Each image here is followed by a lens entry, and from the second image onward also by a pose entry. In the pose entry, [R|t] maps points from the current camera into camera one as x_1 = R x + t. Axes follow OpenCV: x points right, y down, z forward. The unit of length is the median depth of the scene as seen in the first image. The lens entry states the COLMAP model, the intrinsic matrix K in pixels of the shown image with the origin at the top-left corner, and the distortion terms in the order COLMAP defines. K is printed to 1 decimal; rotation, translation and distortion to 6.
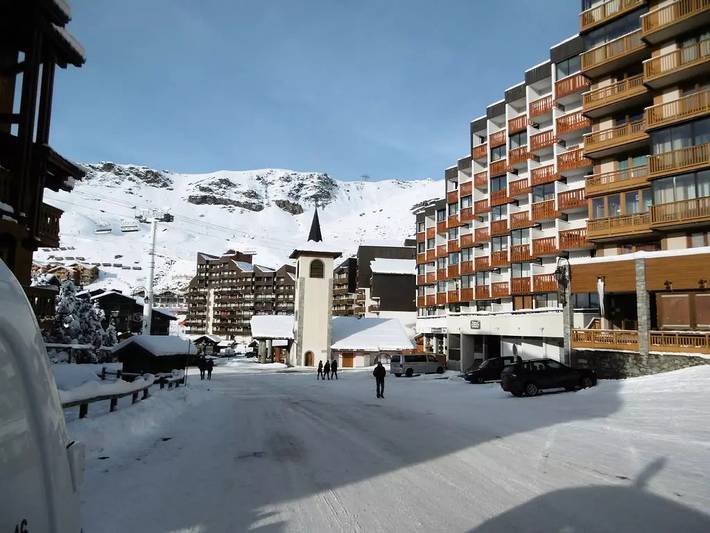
lens RADIAL K [[562.1, 0, 355.0], [0, 562.1, 266.5], [0, 0, 1]] dist [0.000877, 0.007983]
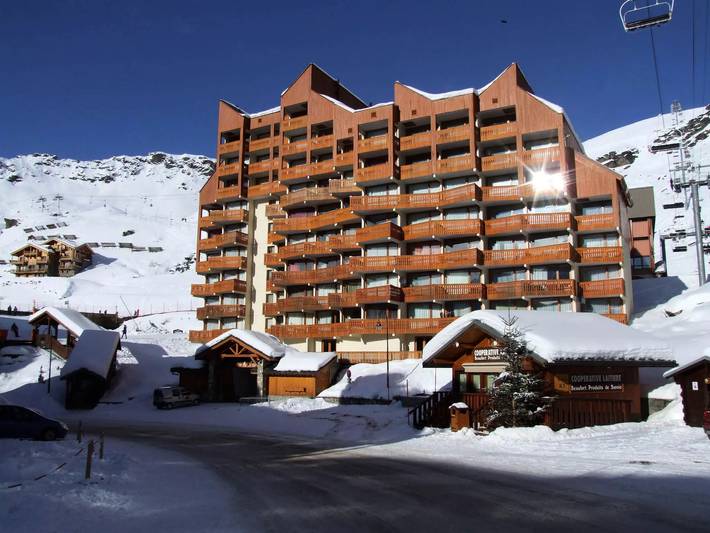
lens RADIAL K [[562.1, 0, 355.0], [0, 562.1, 266.5], [0, 0, 1]] dist [0.000877, 0.007983]
pose [[0.991321, -0.023553, -0.129333, -0.102674], [0.014894, 0.997607, -0.067518, 0.064360], [0.130614, 0.065006, 0.989300, 0.440330]]
